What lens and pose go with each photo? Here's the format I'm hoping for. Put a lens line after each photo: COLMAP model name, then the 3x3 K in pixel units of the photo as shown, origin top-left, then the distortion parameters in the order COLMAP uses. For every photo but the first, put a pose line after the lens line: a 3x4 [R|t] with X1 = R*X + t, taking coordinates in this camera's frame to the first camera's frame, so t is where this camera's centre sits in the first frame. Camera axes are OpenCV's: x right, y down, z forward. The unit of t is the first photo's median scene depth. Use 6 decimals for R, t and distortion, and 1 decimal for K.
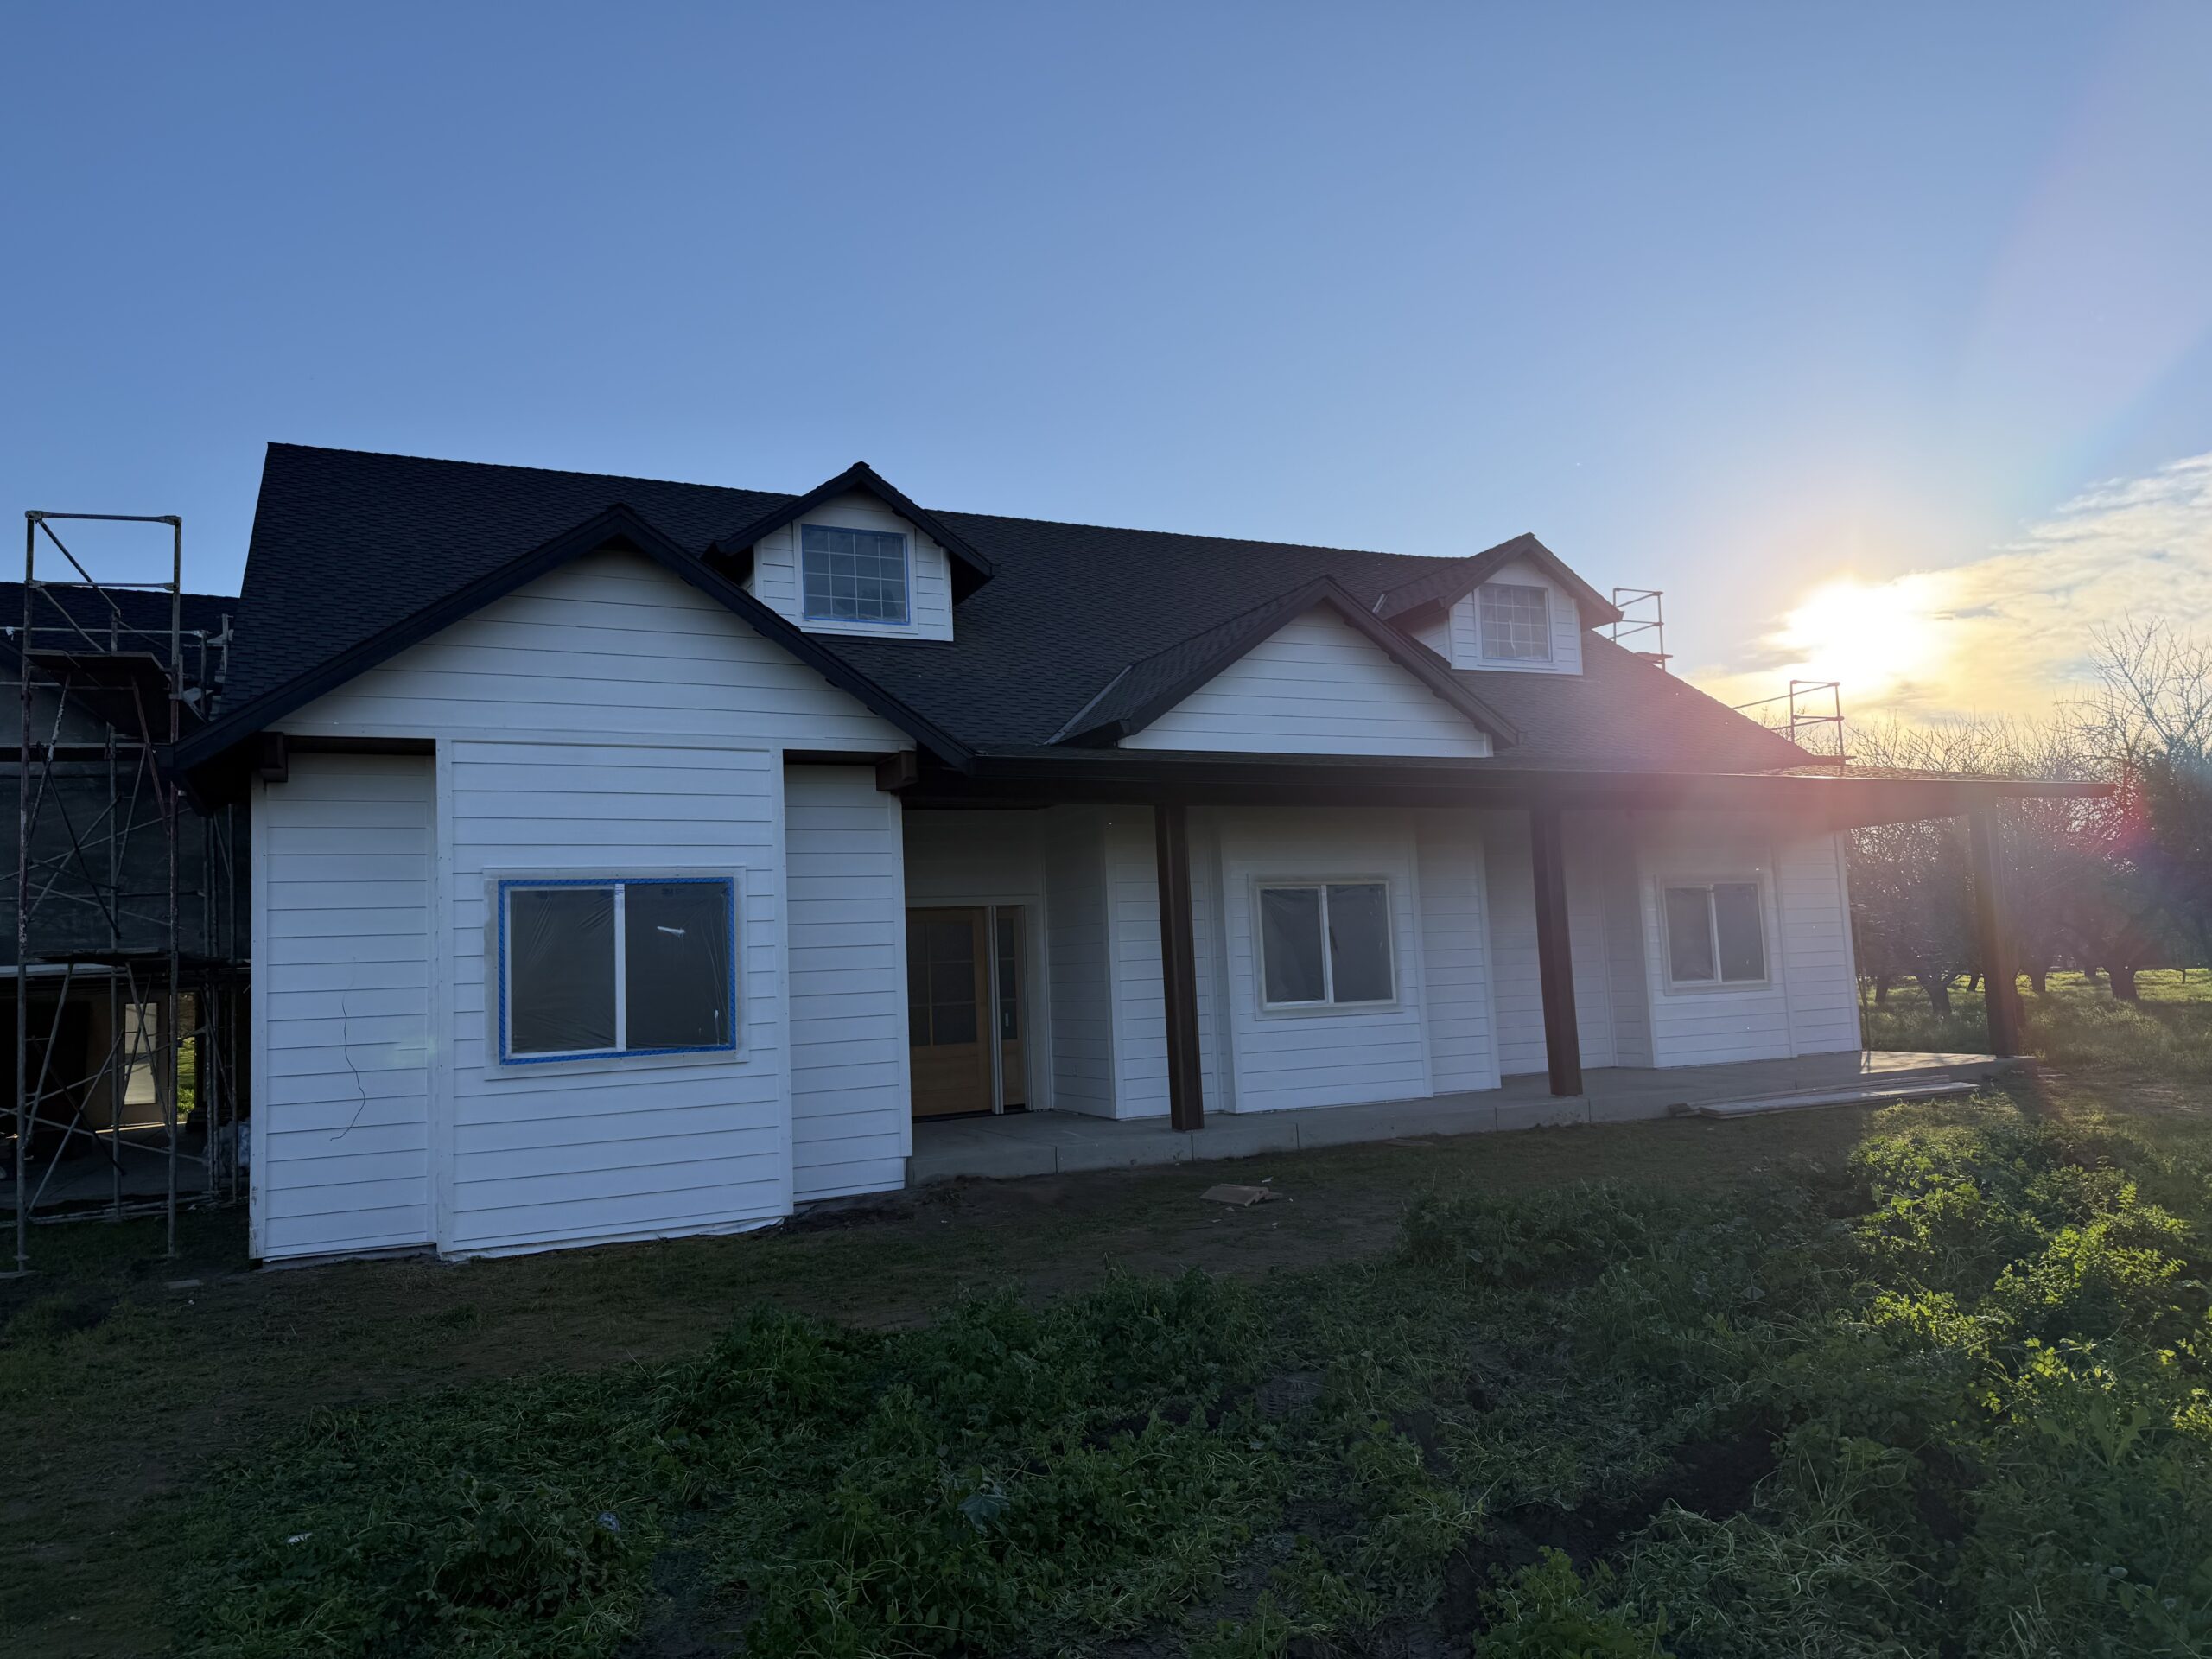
lens RADIAL K [[1551.1, 0, 1106.0], [0, 1551.1, 829.5], [0, 0, 1]] dist [-0.006522, -0.004538]
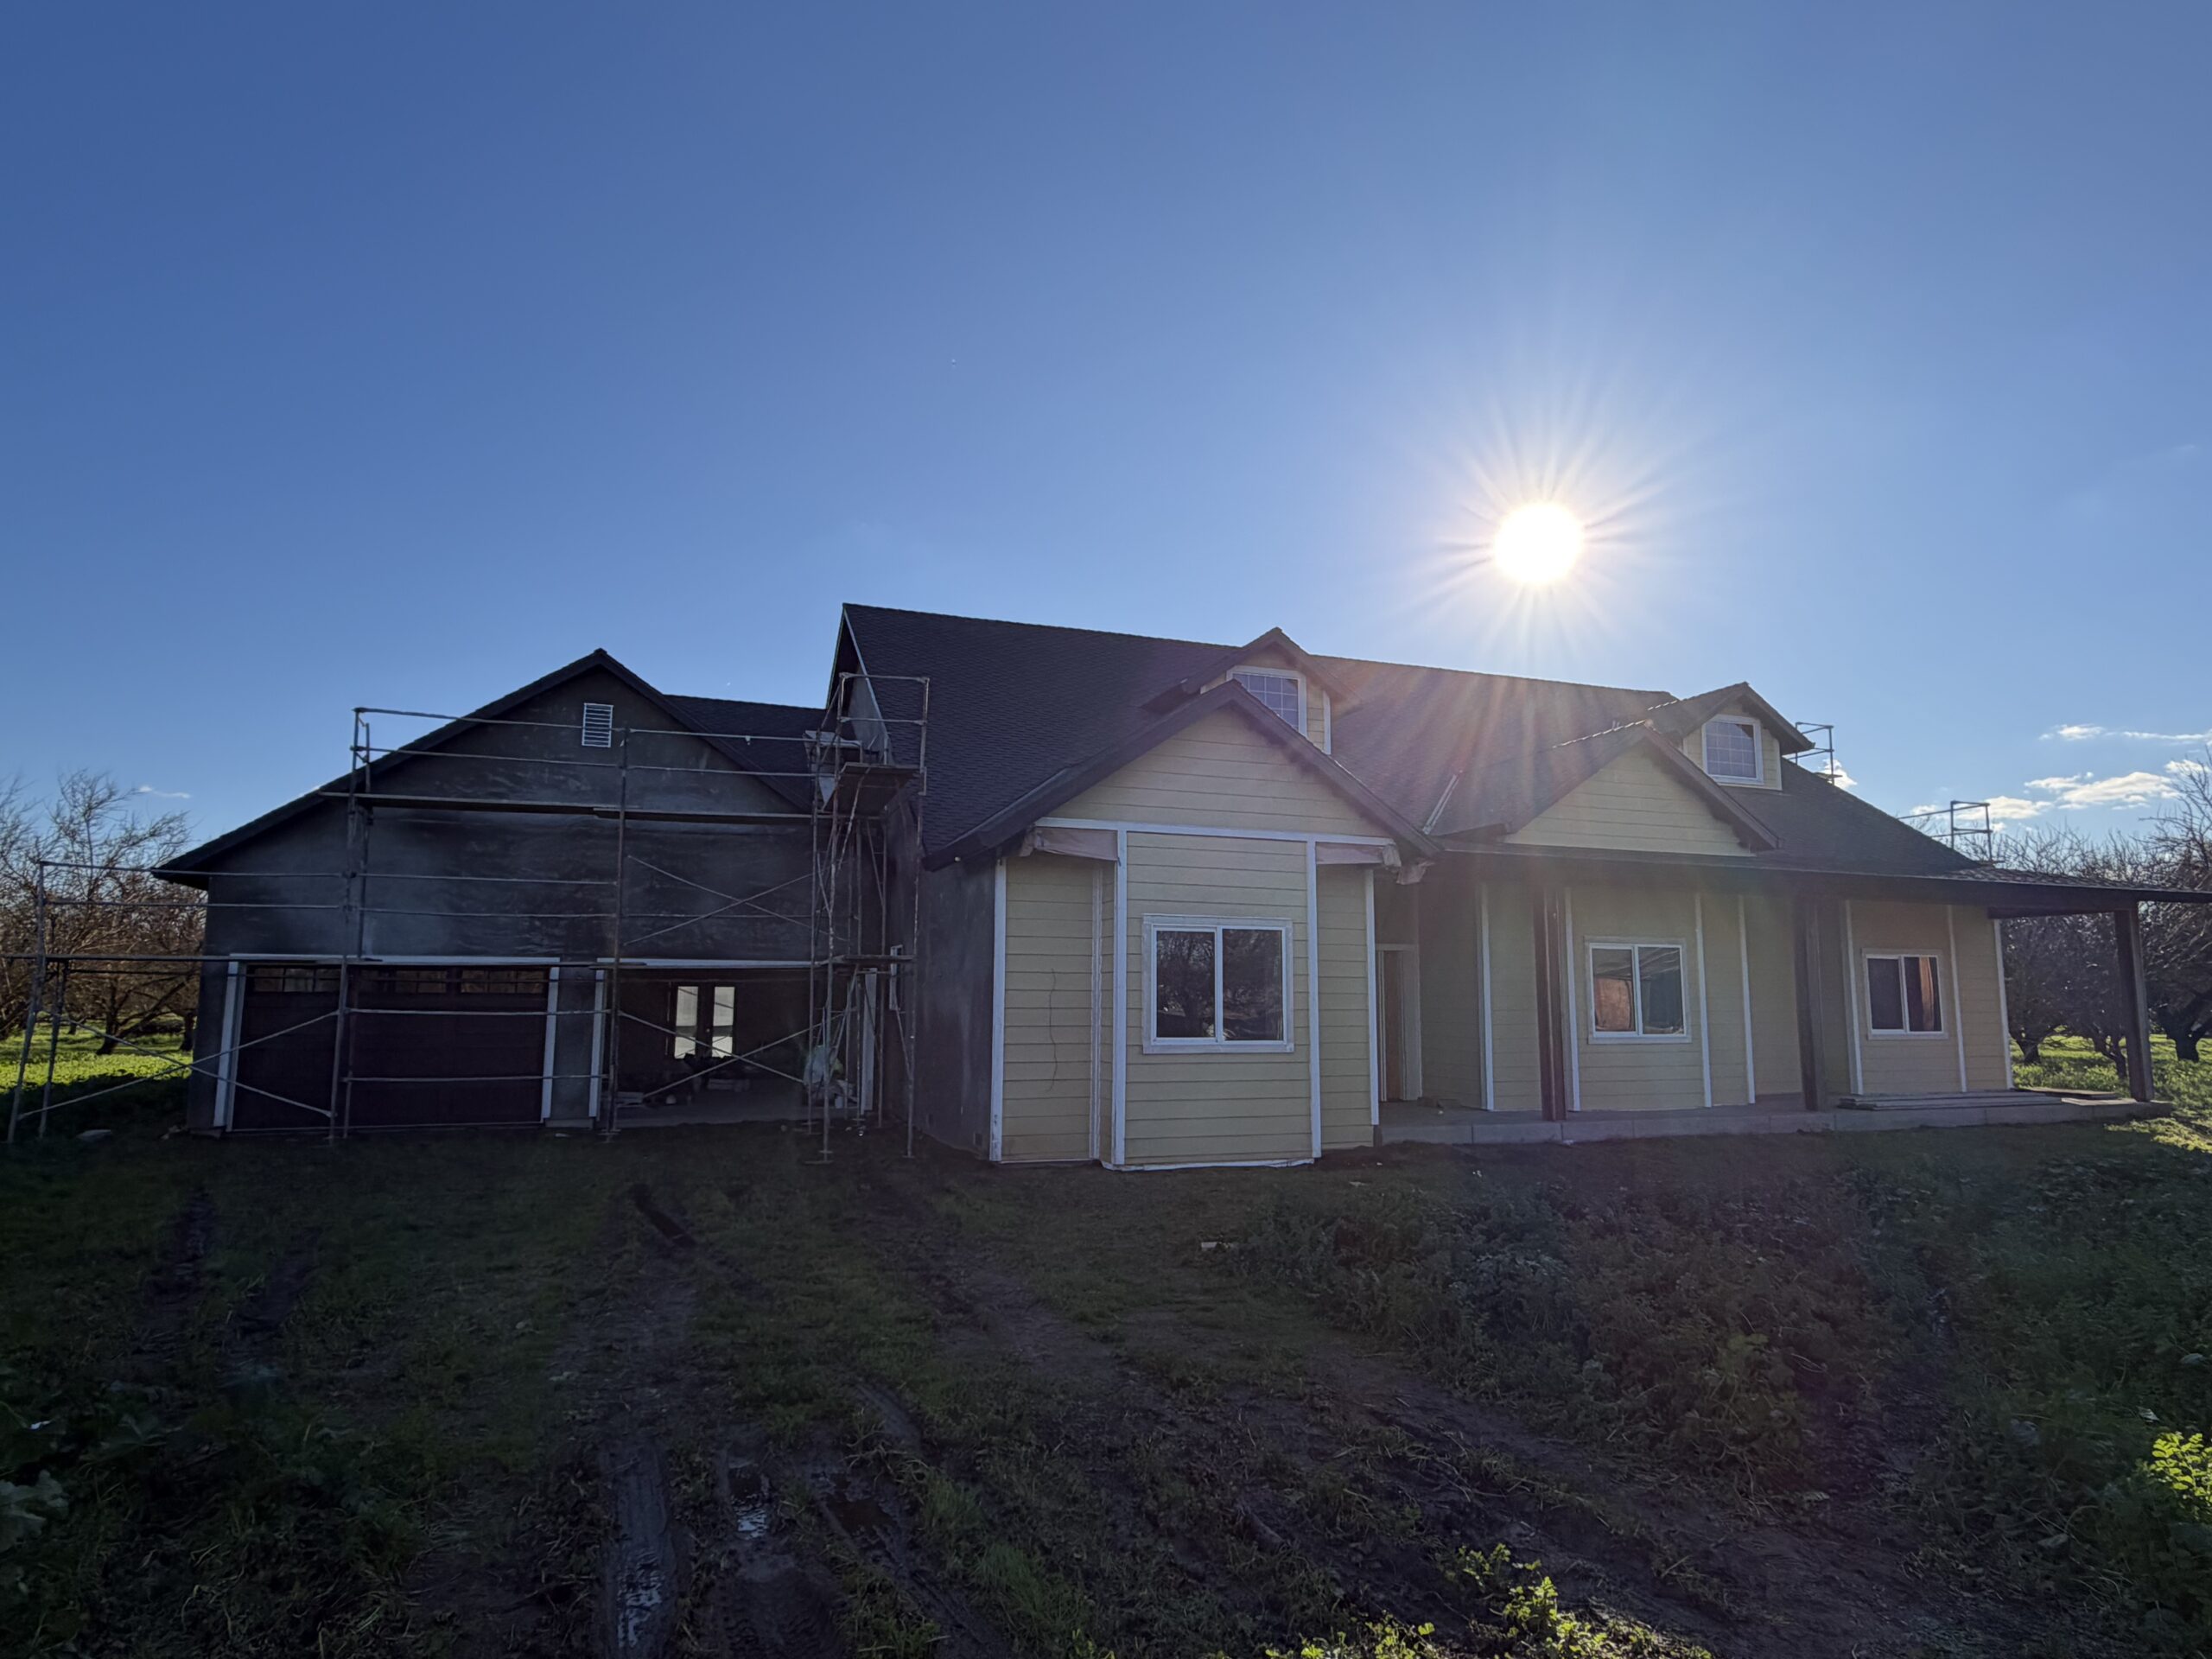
lens RADIAL K [[1246.5, 0, 1106.0], [0, 1246.5, 829.5], [0, 0, 1]] dist [-0.018380, 0.000366]
pose [[0.992102, 0.035297, -0.120363, -0.196161], [-0.040115, 0.998478, -0.037848, -0.007356], [0.118844, 0.042377, 0.992008, -0.154012]]
